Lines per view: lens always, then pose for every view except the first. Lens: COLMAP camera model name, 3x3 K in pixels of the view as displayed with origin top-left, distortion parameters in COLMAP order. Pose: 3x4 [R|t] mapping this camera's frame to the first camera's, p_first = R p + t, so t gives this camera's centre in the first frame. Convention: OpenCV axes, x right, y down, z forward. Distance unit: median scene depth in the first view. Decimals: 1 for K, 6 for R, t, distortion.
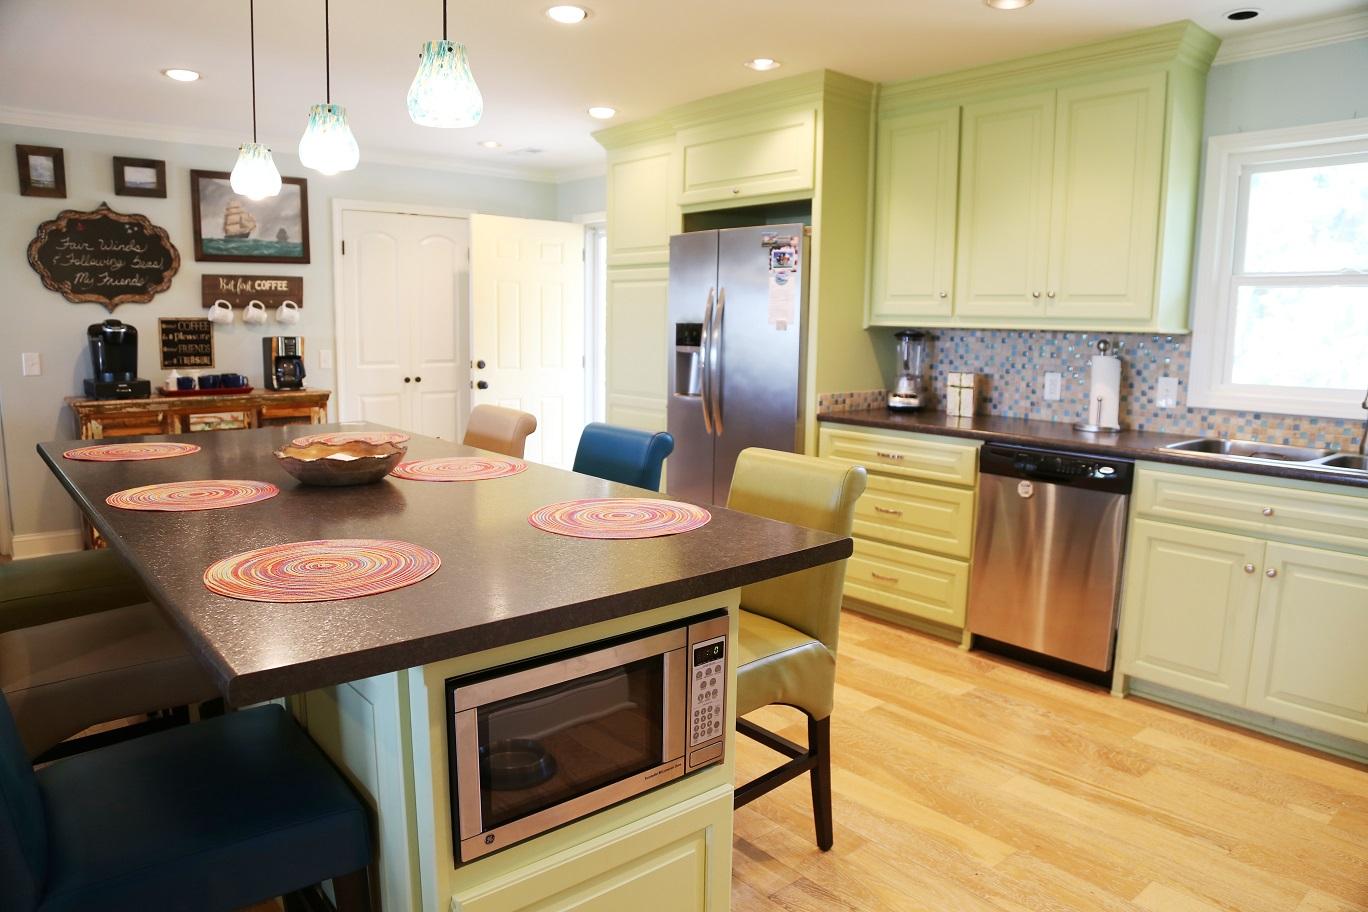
lens RADIAL K [[928.1, 0, 687.3], [0, 928.1, 456.0], [0, 0, 1]] dist [-0.135829, 0.085899]
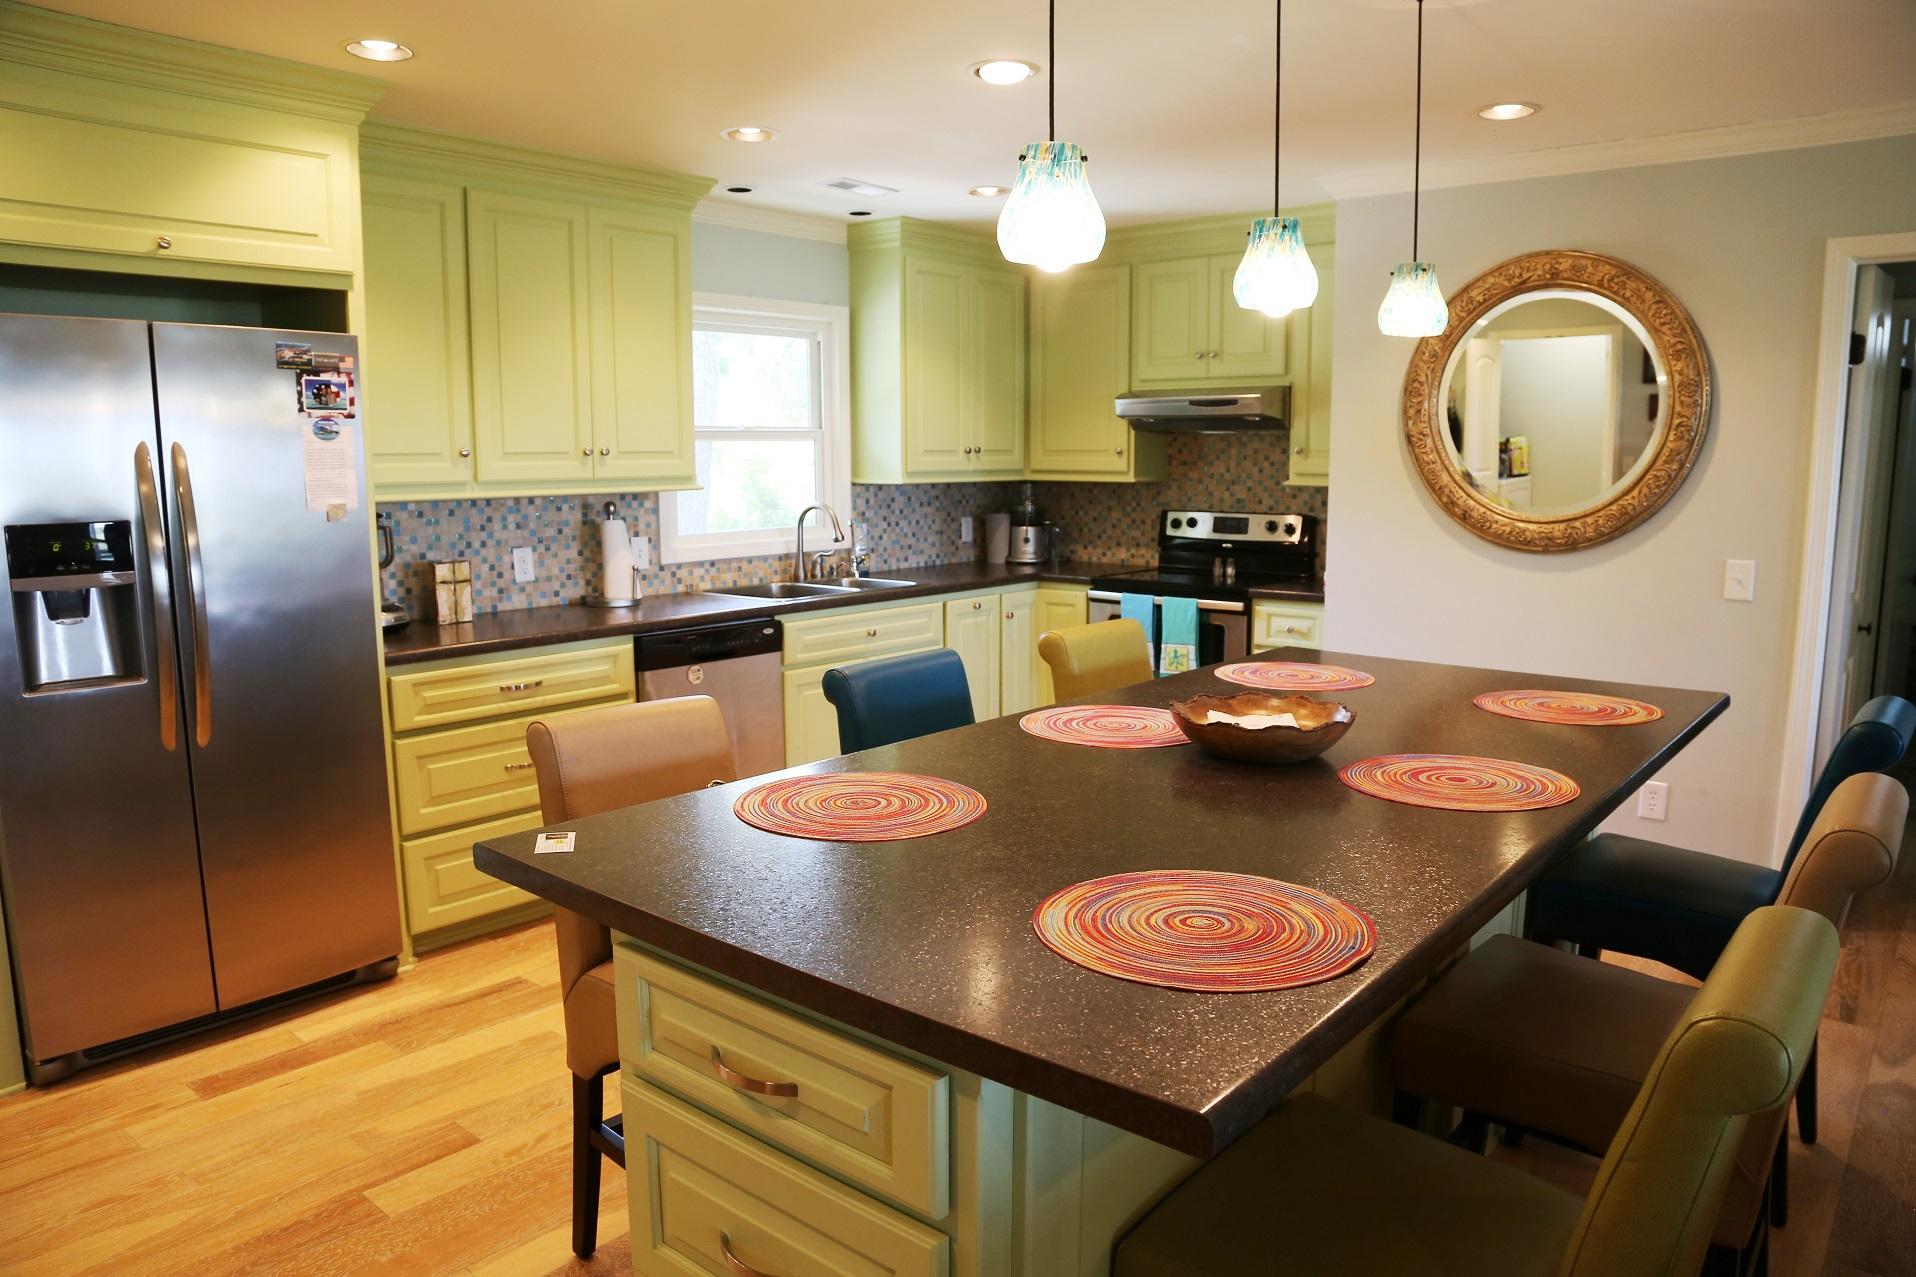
lens RADIAL K [[1299.9, 0, 962.6], [0, 1299.9, 638.5], [0, 0, 1]] dist [-0.135829, 0.085899]
pose [[-0.164068, -0.151864, 0.974689, -0.726115], [0.142352, 0.974091, 0.175732, -0.148597], [-0.976124, 0.167581, -0.138199, 0.755362]]
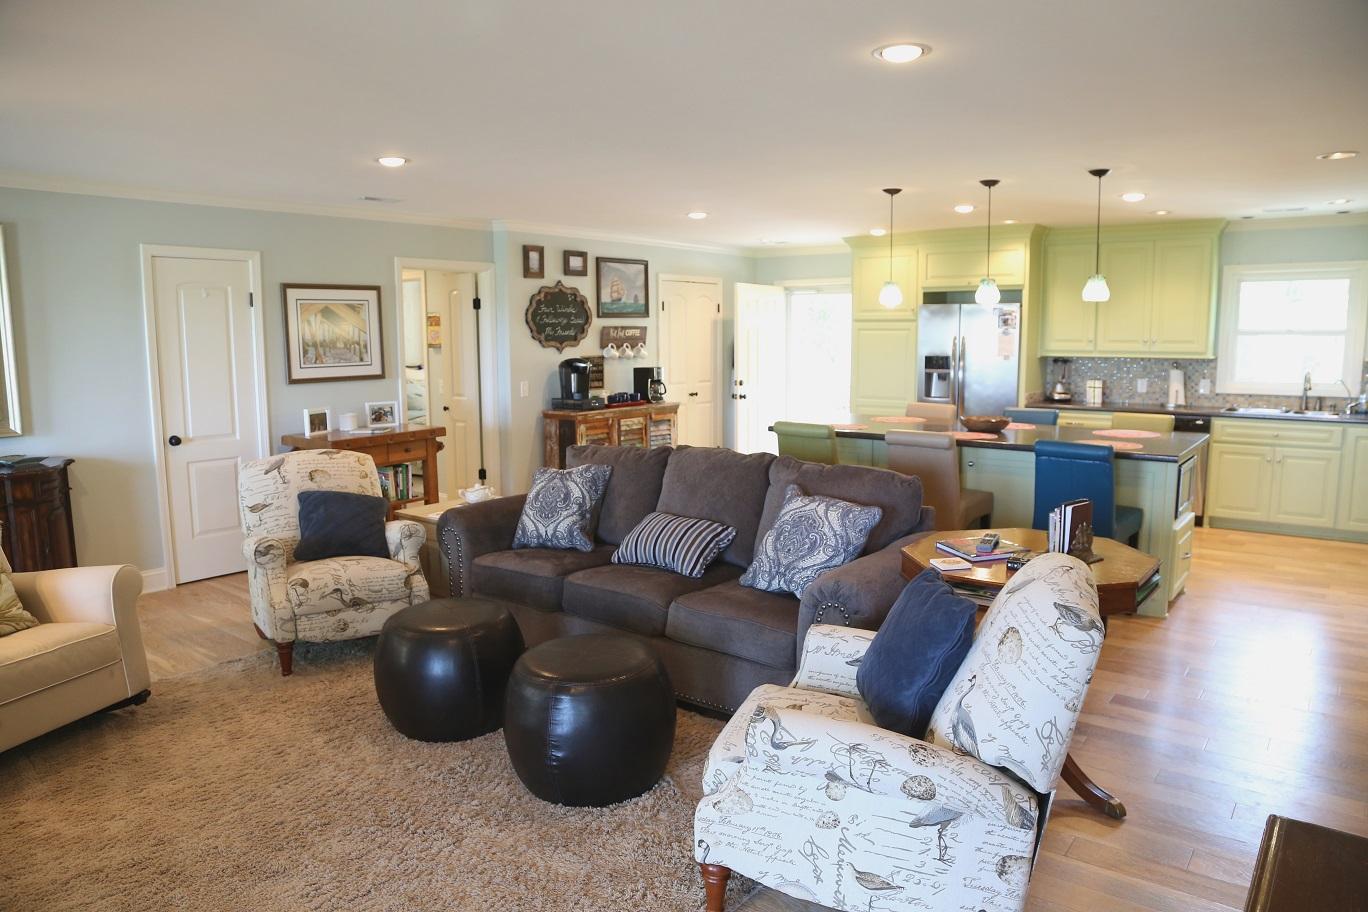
lens RADIAL K [[928.1, 0, 687.3], [0, 928.1, 456.0], [0, 0, 1]] dist [-0.135829, 0.085899]
pose [[0.977726, -0.047304, 0.204486, -0.922785], [0.049811, 0.998733, -0.007125, 0.038625], [-0.203890, 0.017152, 0.978844, -0.672712]]
